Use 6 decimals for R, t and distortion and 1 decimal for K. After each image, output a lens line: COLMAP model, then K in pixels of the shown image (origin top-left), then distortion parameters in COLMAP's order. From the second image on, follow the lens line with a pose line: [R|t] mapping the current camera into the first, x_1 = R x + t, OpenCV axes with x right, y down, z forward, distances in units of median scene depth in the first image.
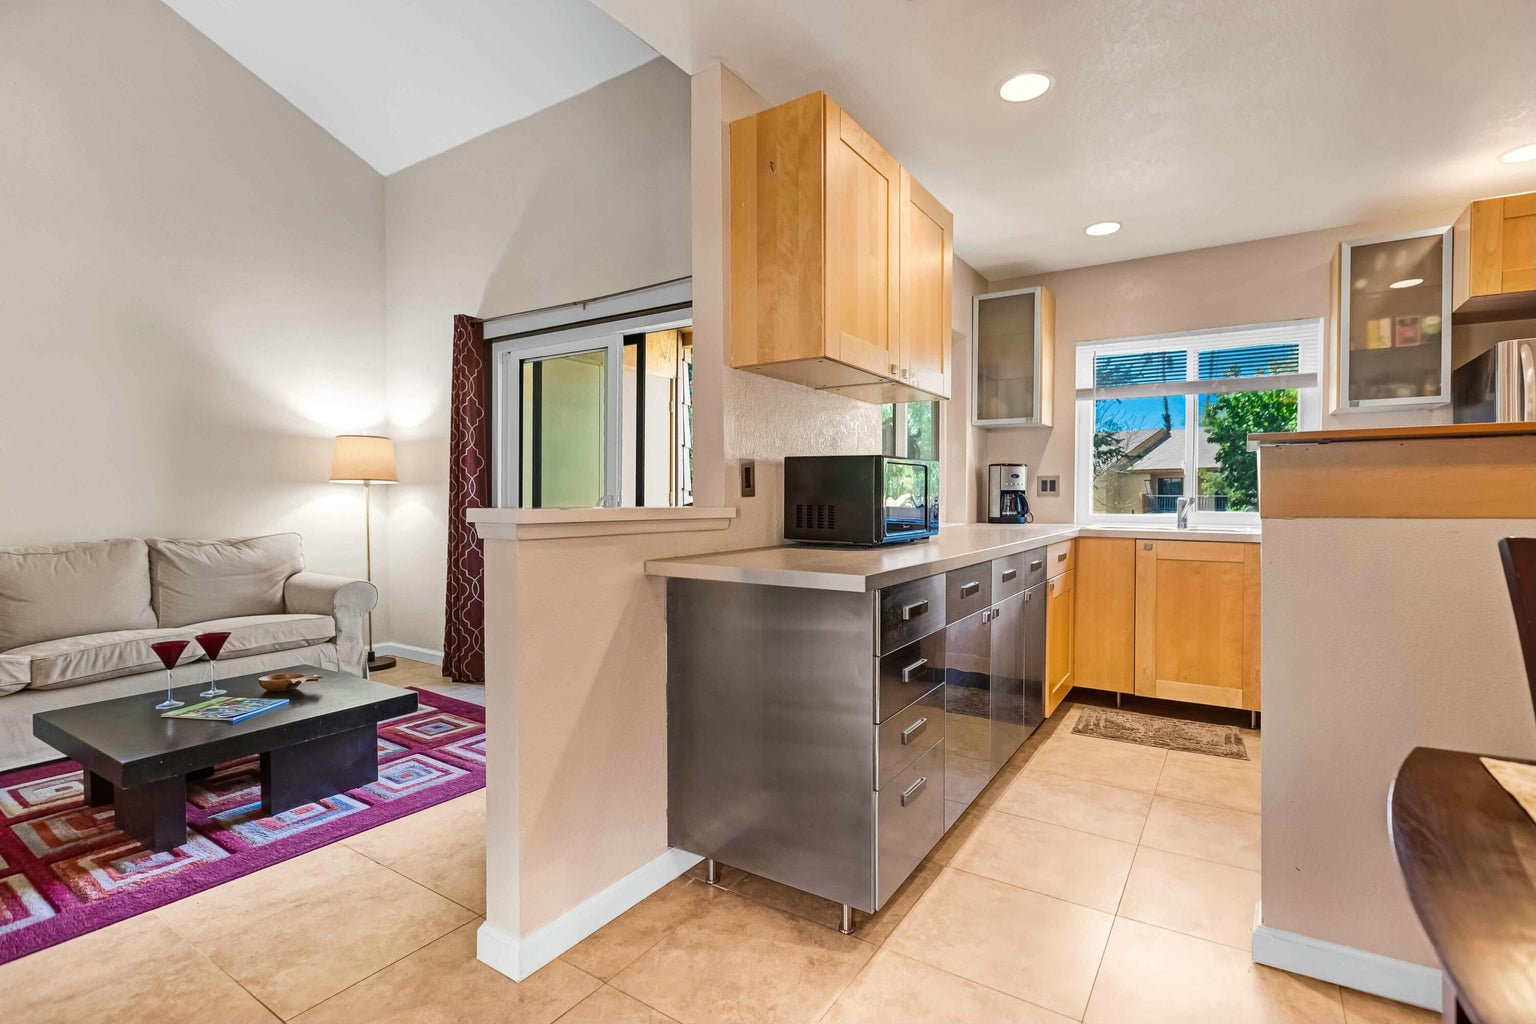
lens RADIAL K [[728.2, 0, 759.5], [0, 728.2, 504.7], [0, 0, 1]] dist [0.011675, -0.001704]
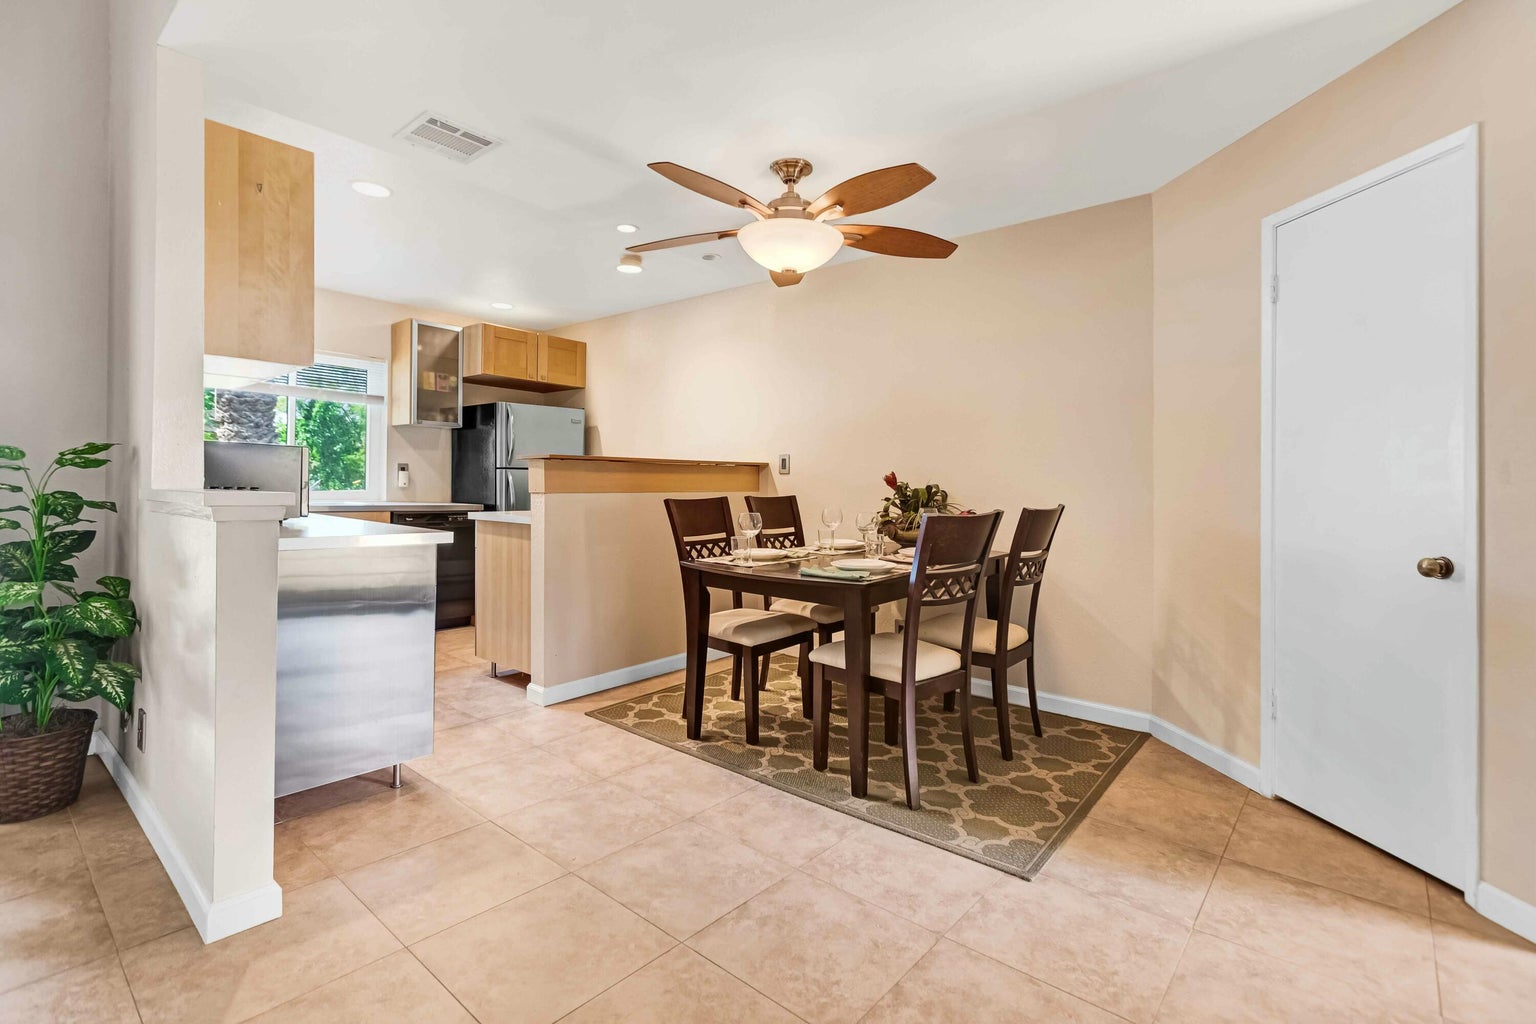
lens RADIAL K [[713.7, 0, 750.2], [0, 713.7, 476.0], [0, 0, 1]] dist [0.003580, 0.000589]
pose [[0.136425, 0.009885, 0.990601, -0.723413], [-0.005038, 0.999944, -0.009285, -0.009639], [-0.990638, -0.003724, 0.136467, 0.077501]]
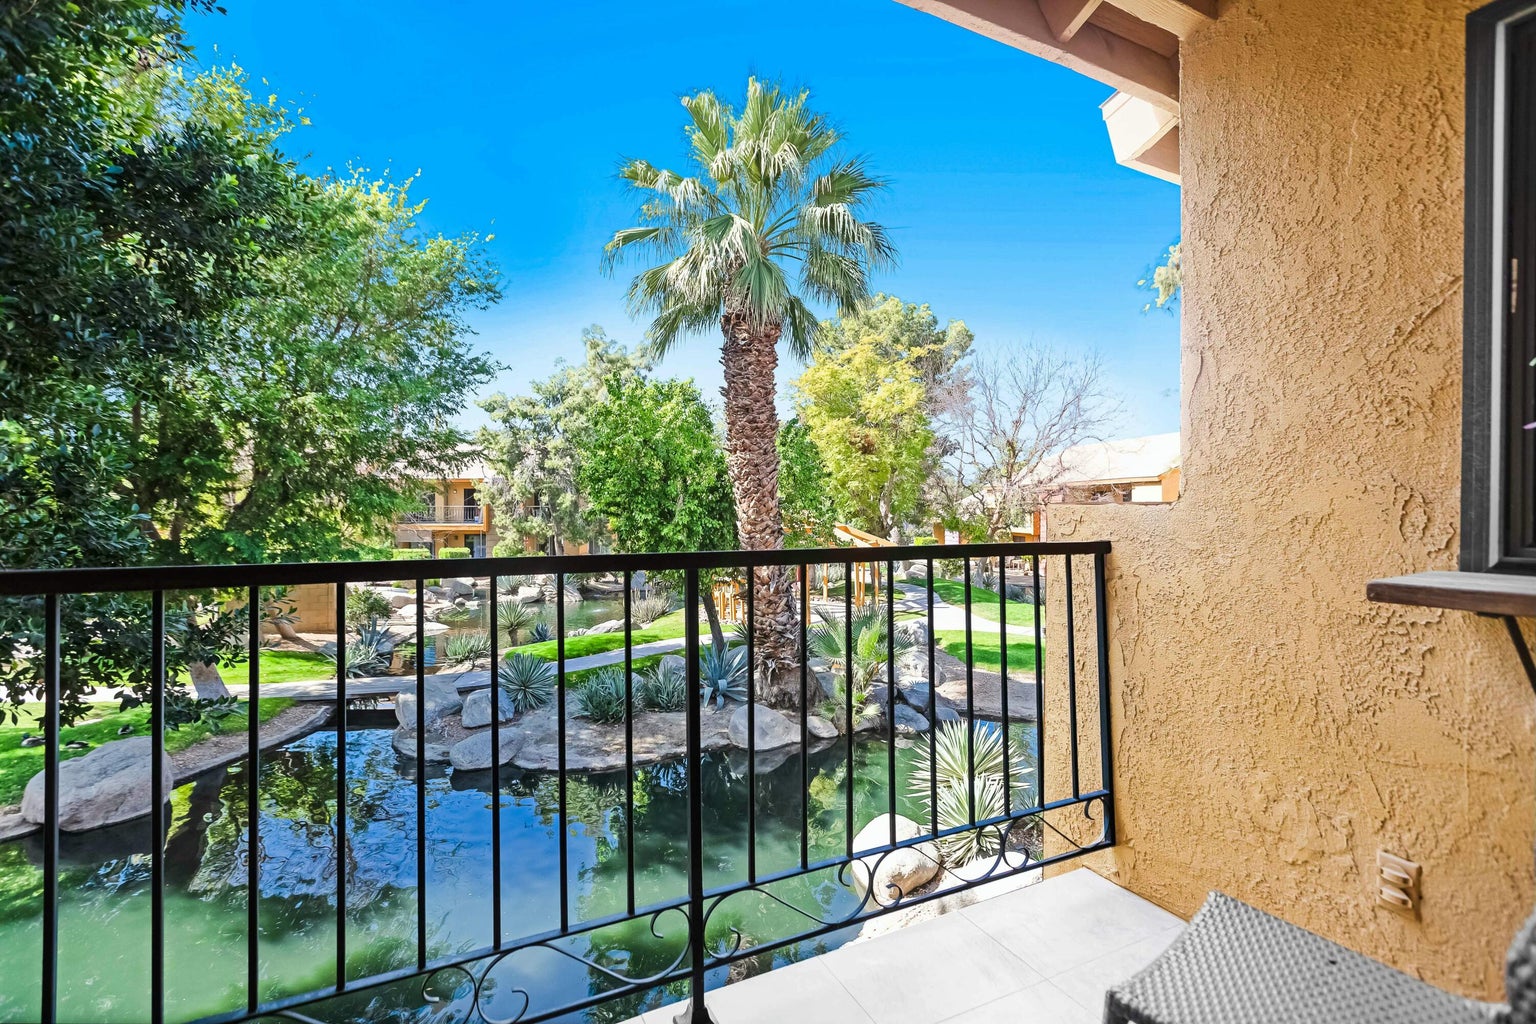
lens RADIAL K [[705.4, 0, 768.0], [0, 705.4, 512.0], [0, 0, 1]] dist [-0.001053, 0.005323]
pose [[0.523619, -0.010929, 0.851882, -0.310501], [0.012572, 0.999908, 0.005101, -0.012359], [-0.851860, 0.008039, 0.523708, 1.586254]]
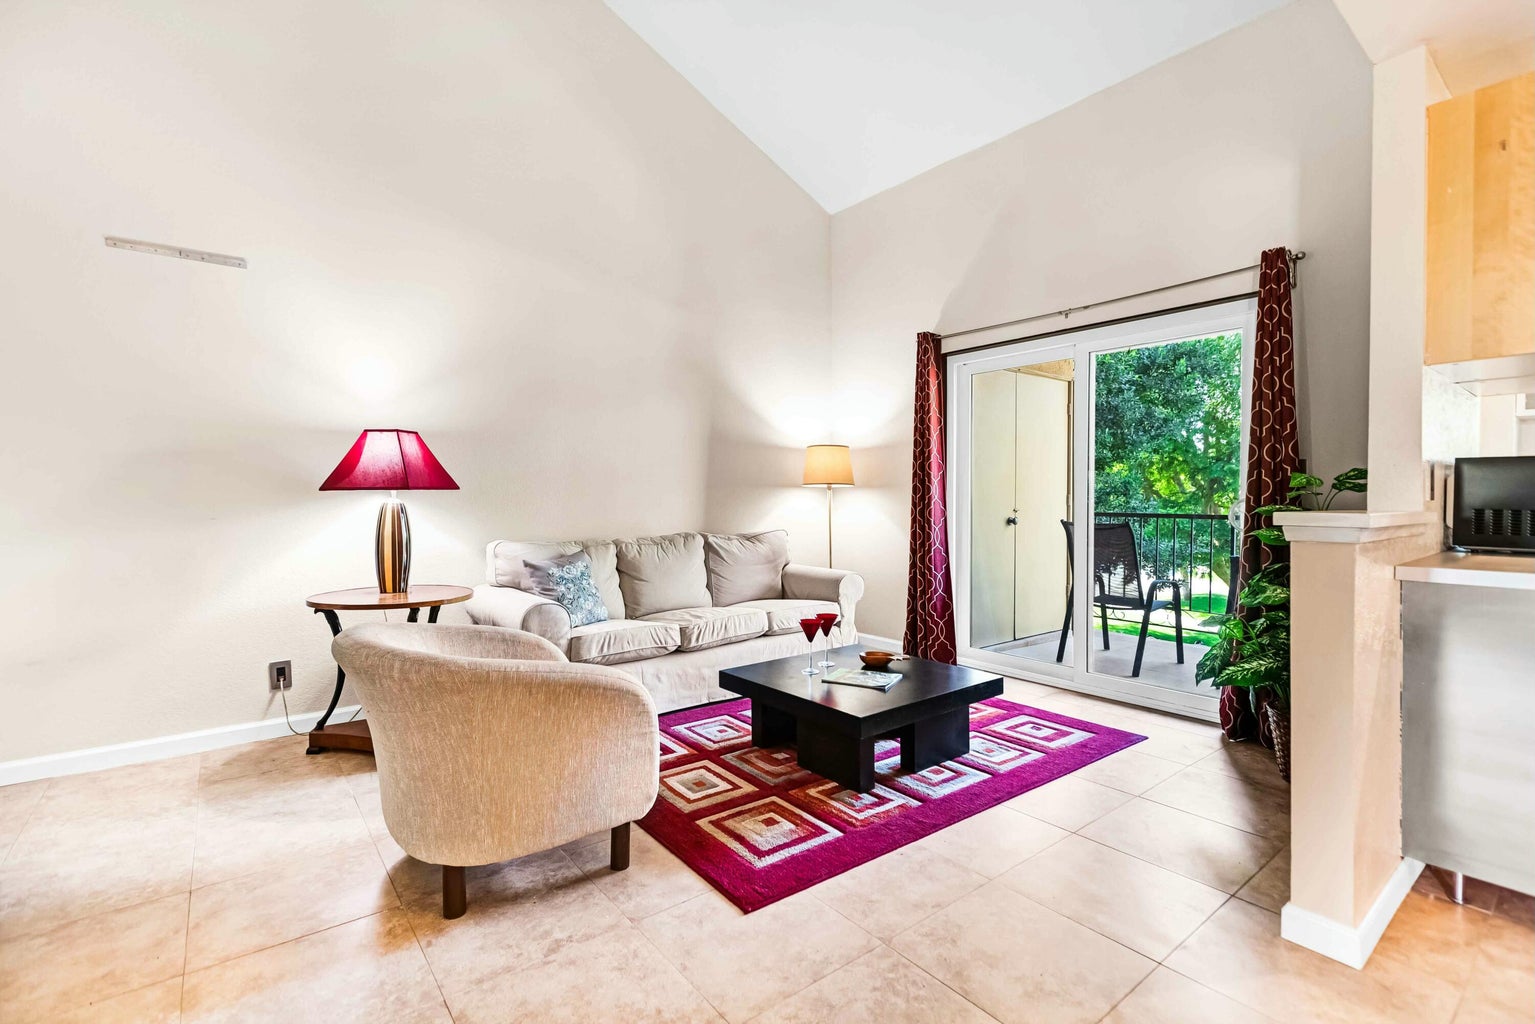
lens RADIAL K [[705.0, 0, 767.5], [0, 705.0, 512.0], [0, 0, 1]] dist [-0.001053, 0.005323]
pose [[0.951953, 0.004981, -0.306204, -0.446570], [-0.001747, 0.999940, 0.010834, -0.003593], [0.306240, -0.009779, 0.951904, -0.113206]]
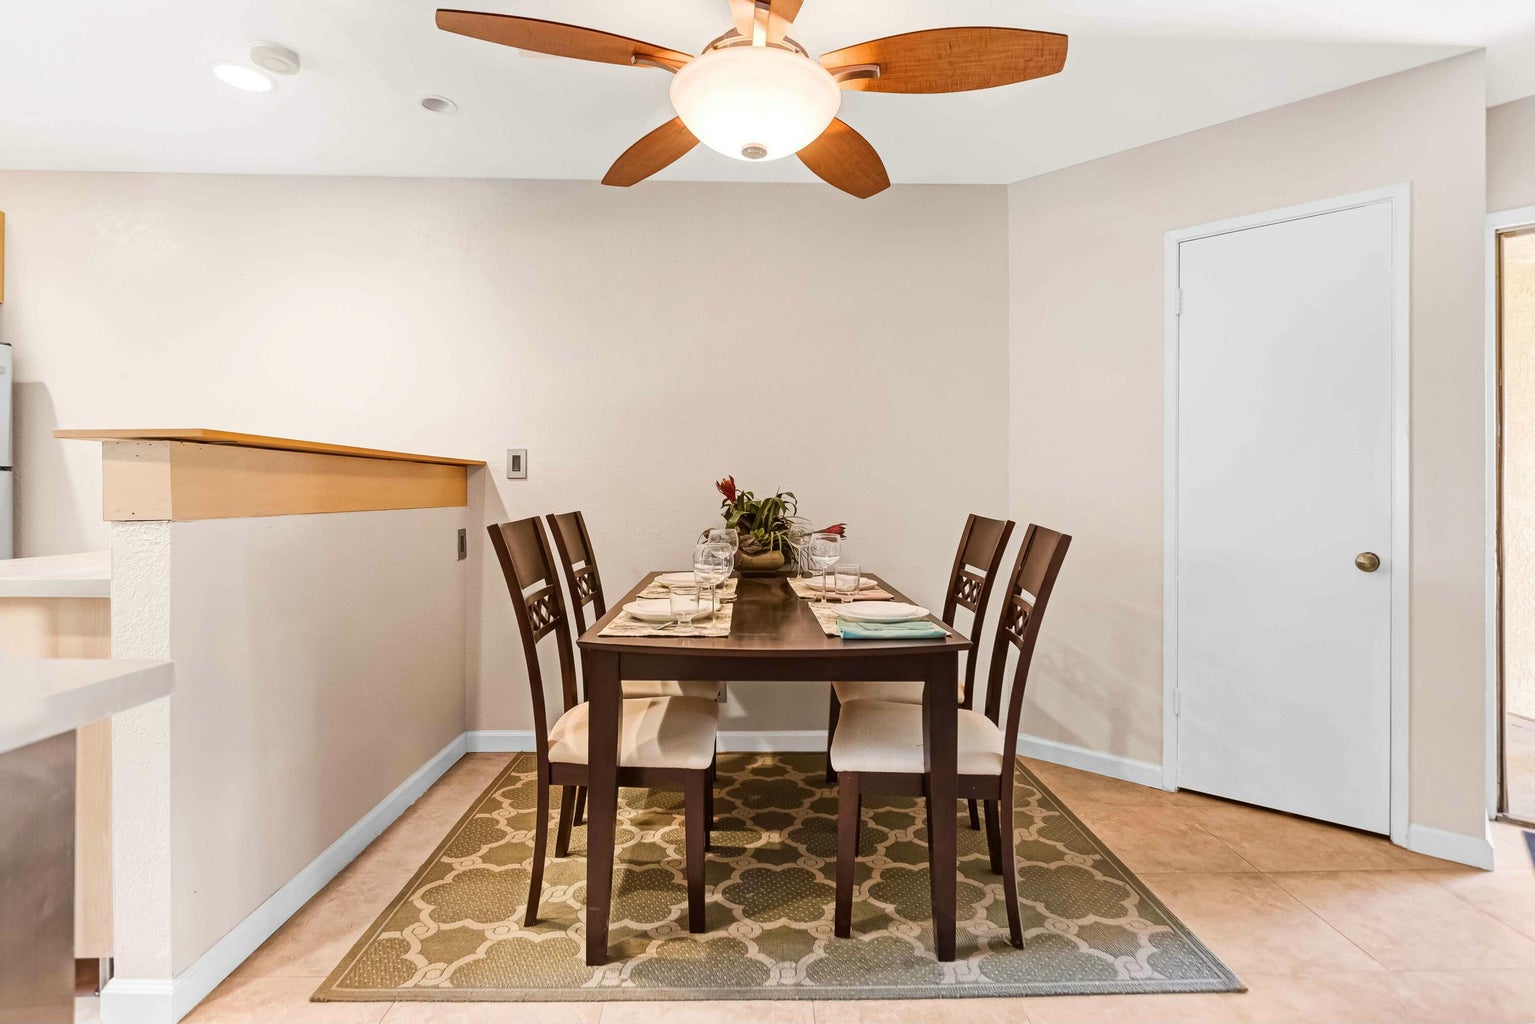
lens RADIAL K [[750.9, 0, 763.0], [0, 750.9, 493.7], [0, 0, 1]] dist [-0.000133, -0.000669]
pose [[-0.567187, -0.000333, 0.823589, -0.273598], [0.001325, 0.999998, 0.001316, -0.008421], [-0.823588, 0.001838, -0.567186, 0.520437]]
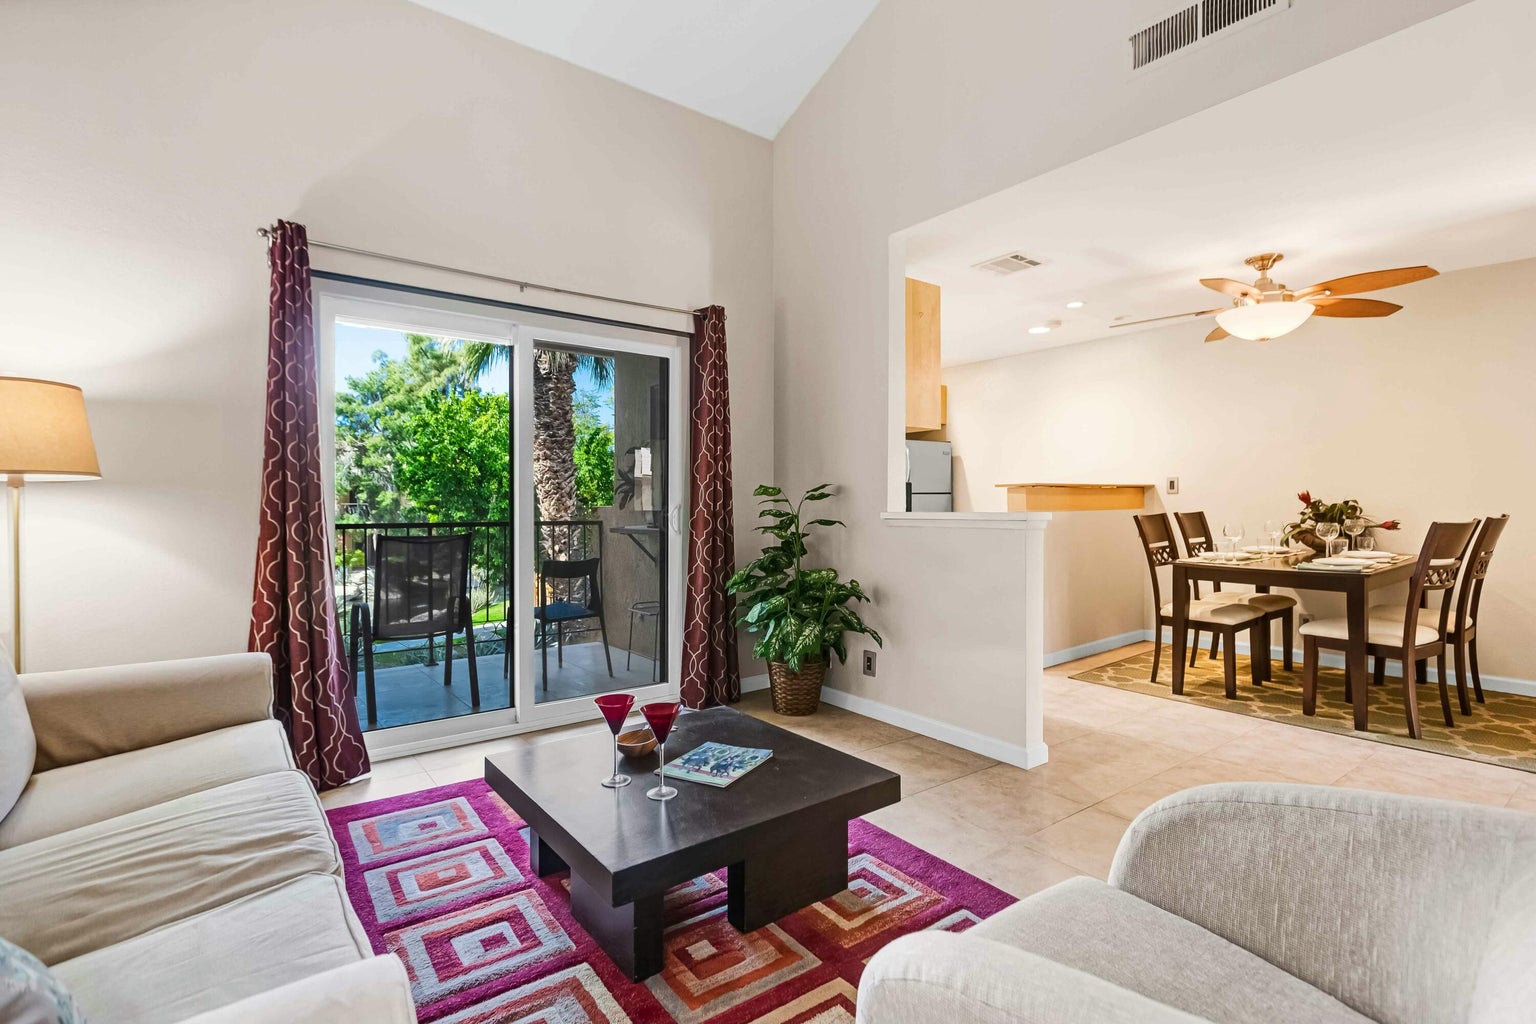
lens RADIAL K [[713.7, 0, 773.4], [0, 713.7, 510.0], [0, 0, 1]] dist [0.000053, -0.000446]
pose [[0.326120, -0.011249, 0.945262, -1.247262], [0.011322, 0.999904, 0.007993, -0.013020], [-0.945261, 0.008096, 0.326216, 0.574611]]
